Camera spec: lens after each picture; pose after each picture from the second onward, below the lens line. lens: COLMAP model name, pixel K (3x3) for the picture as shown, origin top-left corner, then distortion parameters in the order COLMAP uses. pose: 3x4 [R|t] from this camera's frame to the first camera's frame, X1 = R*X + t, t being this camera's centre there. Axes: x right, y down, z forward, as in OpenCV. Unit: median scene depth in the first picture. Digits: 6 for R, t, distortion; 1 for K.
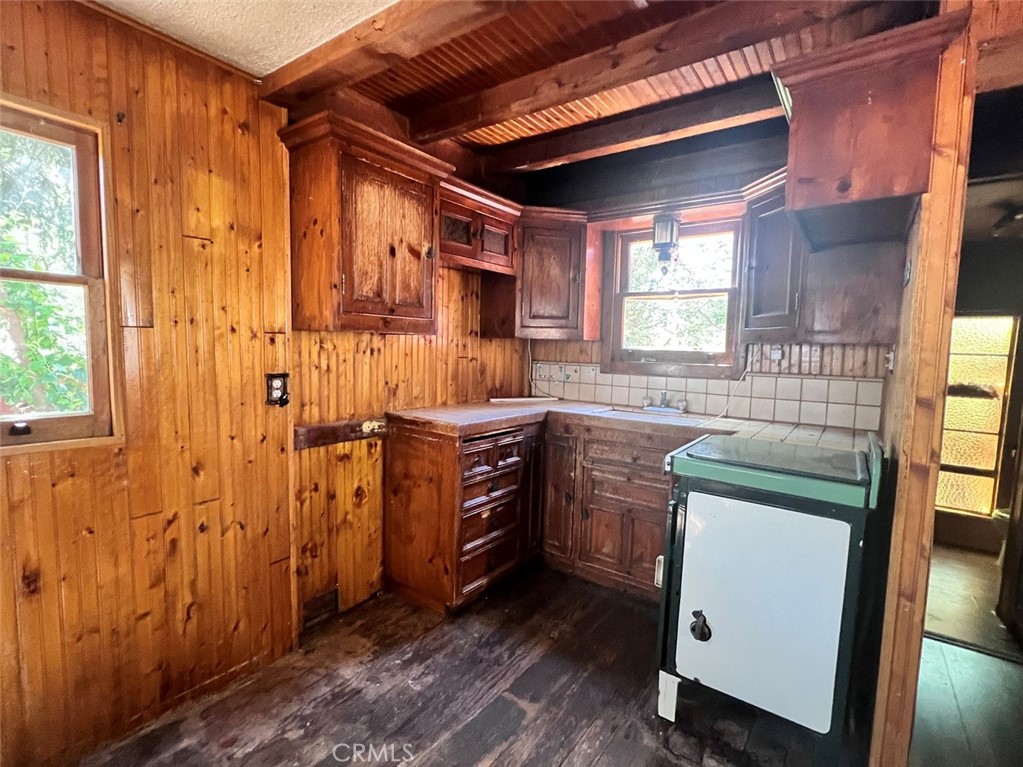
lens RADIAL K [[482.2, 0, 512.4], [0, 482.2, 385.8], [0, 0, 1]] dist [-0.001954, -0.000838]
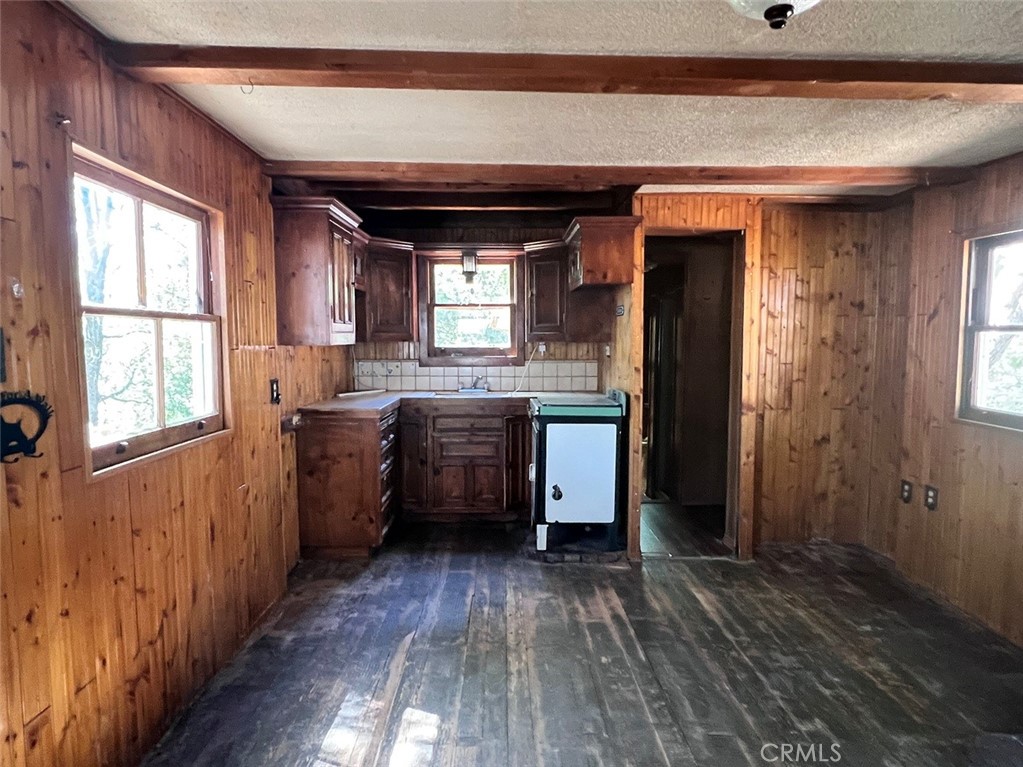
lens RADIAL K [[622.1, 0, 511.9], [0, 622.1, 385.2], [0, 0, 1]] dist [0.005324, -0.005031]
pose [[0.800800, -0.072353, 0.594546, -0.783733], [0.070066, 0.997177, 0.026979, -0.007268], [-0.594819, 0.020052, 0.803609, -0.589334]]
